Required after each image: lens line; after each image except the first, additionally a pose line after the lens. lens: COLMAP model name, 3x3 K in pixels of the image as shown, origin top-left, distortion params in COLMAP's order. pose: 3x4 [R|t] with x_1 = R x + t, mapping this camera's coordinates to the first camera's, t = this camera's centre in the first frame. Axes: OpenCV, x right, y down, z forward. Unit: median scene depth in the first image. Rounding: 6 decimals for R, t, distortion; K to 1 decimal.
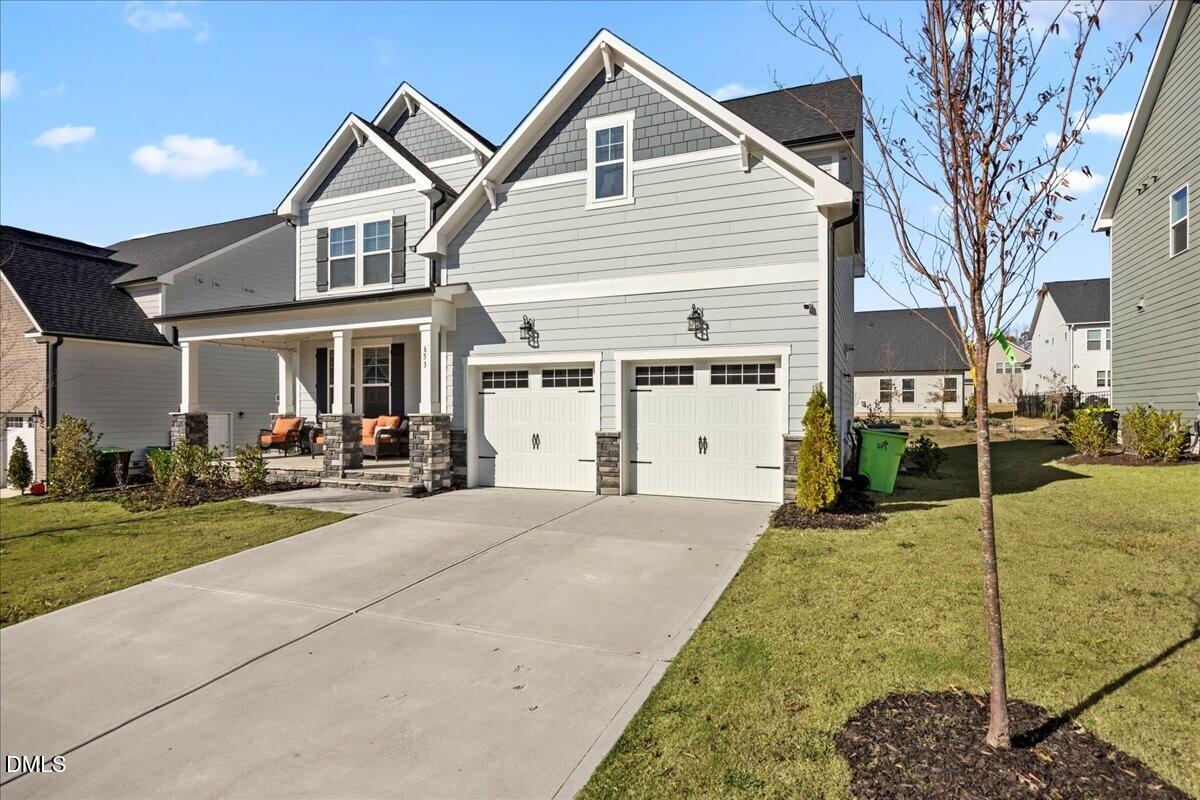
lens RADIAL K [[612.4, 0, 599.7], [0, 612.4, 417.0], [0, 0, 1]] dist [-0.003484, -0.000897]
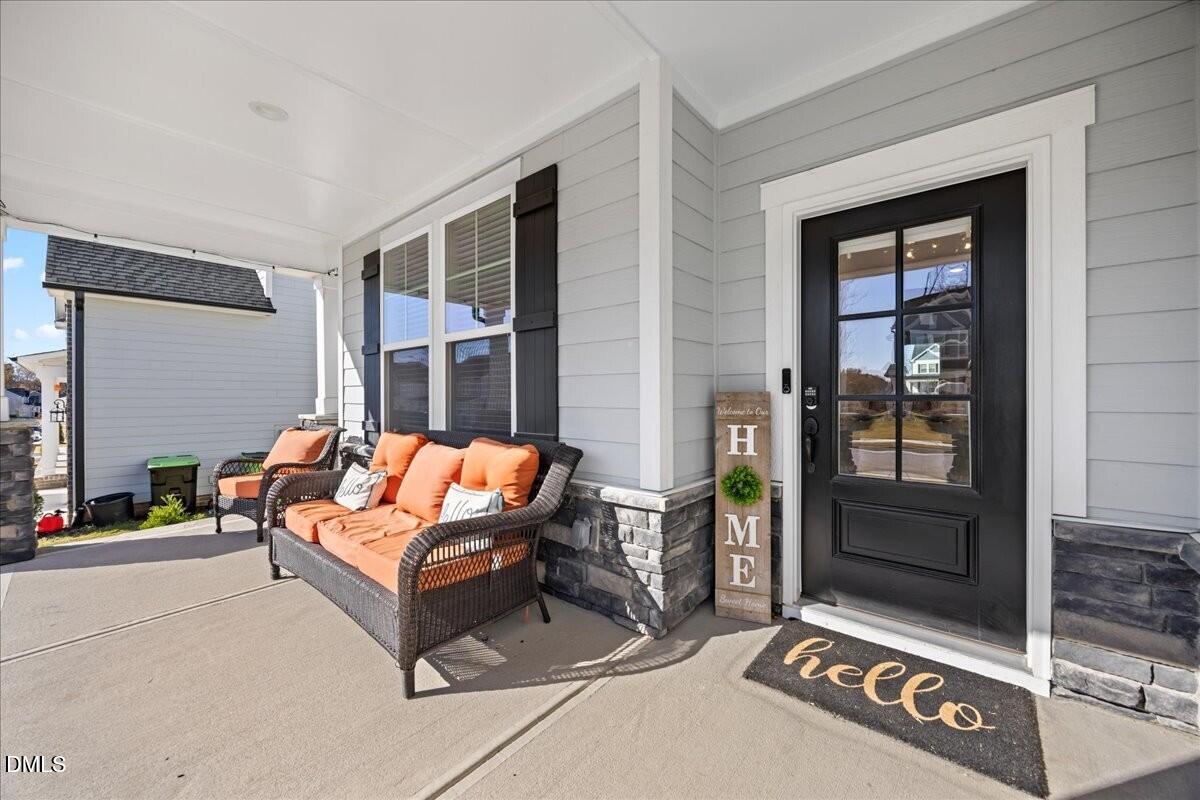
lens RADIAL K [[452.7, 0, 600.0], [0, 452.7, 400.0], [0, 0, 1]] dist [-0.000711, -0.000048]
pose [[0.956199, 0.000398, -0.292719, -0.316606], [0.000669, 0.999993, 0.003546, -0.026251], [0.292718, -0.003587, 0.956192, 1.056825]]
